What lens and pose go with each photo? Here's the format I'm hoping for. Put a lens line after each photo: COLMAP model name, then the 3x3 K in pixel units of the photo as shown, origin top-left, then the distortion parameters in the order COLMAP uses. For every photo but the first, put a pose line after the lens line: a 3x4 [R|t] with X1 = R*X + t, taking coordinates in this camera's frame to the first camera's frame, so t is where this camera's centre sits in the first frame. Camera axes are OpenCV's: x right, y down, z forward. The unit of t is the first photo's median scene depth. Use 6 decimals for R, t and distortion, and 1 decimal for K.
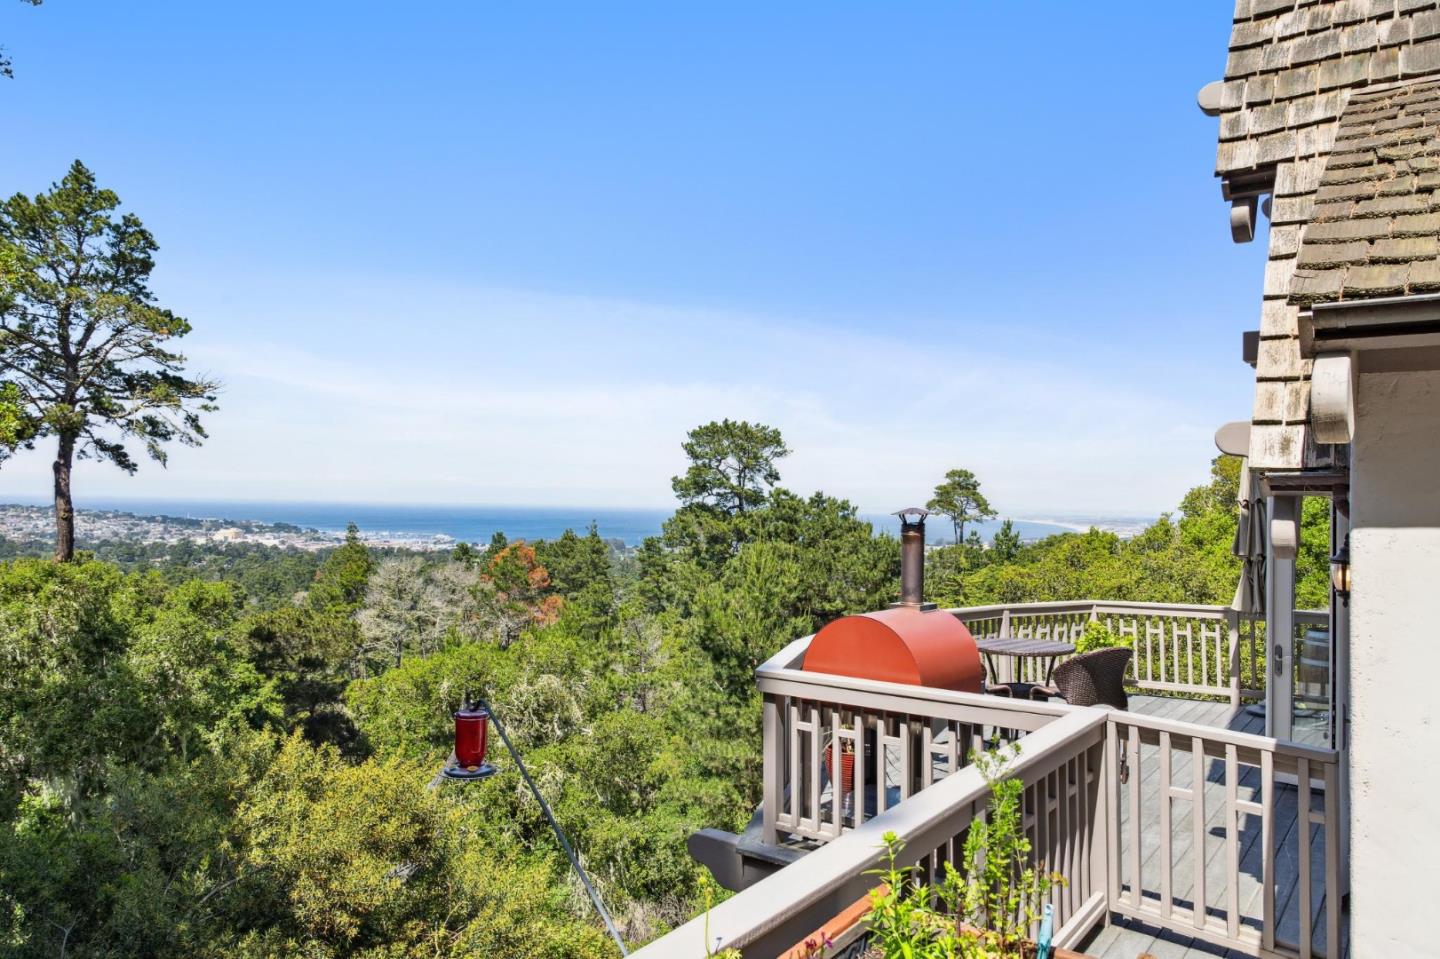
lens RADIAL K [[1003.7, 0, 714.6], [0, 1003.7, 493.7], [0, 0, 1]] dist [0.001928, -0.006300]
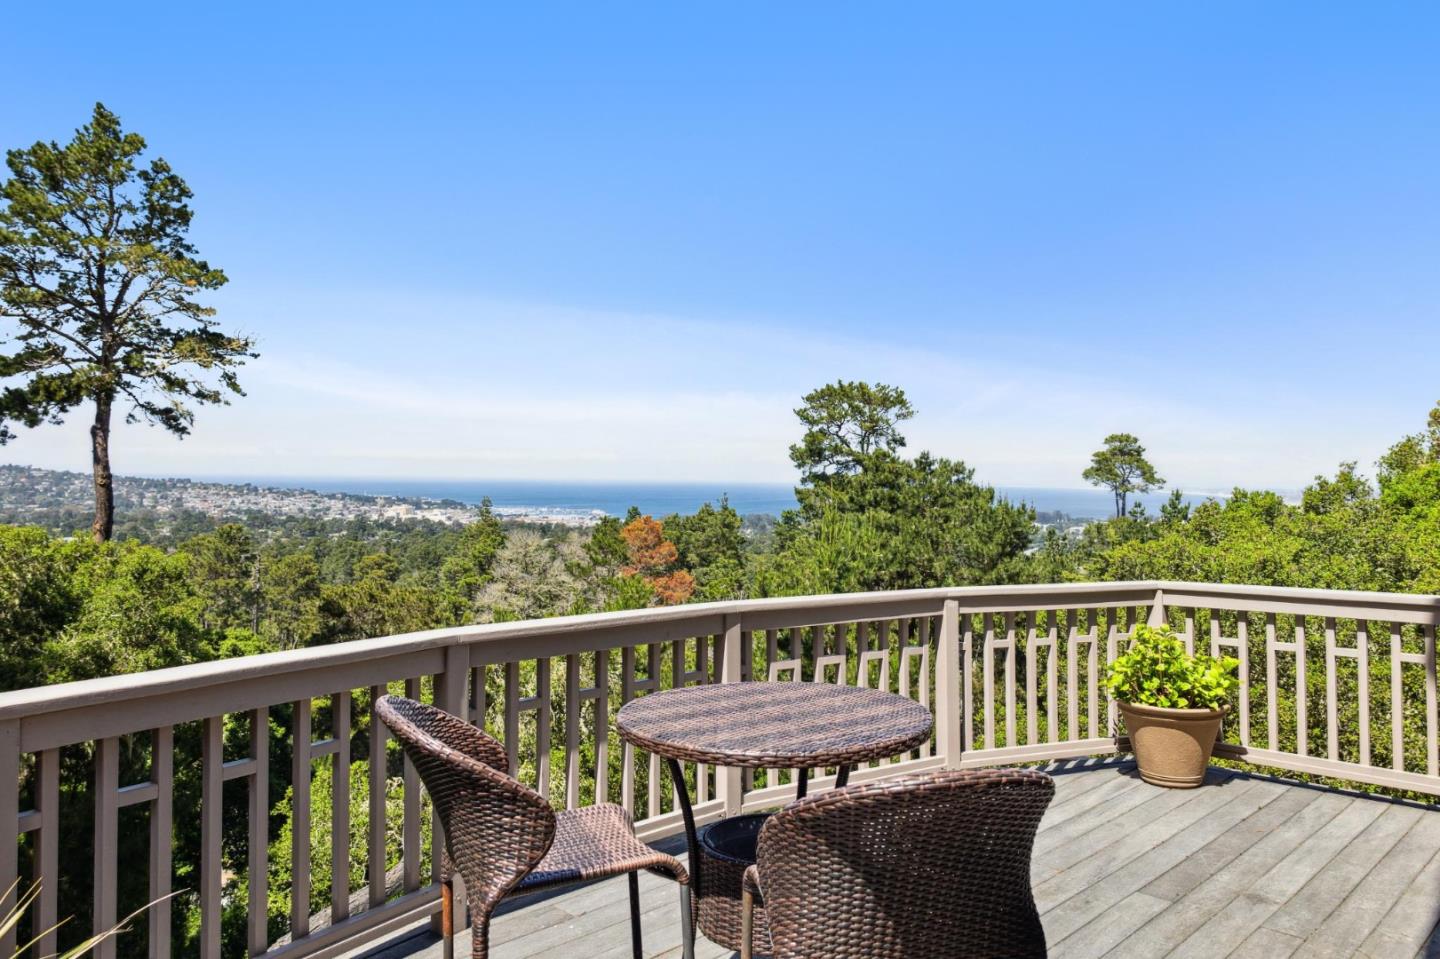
lens RADIAL K [[1003.7, 0, 713.7], [0, 1003.7, 485.9], [0, 0, 1]] dist [0.001928, -0.006300]
pose [[0.987417, -0.004826, -0.158064, 0.060646], [0.007263, 0.999863, 0.014841, 0.012832], [0.157971, -0.015802, 0.987317, 0.120963]]
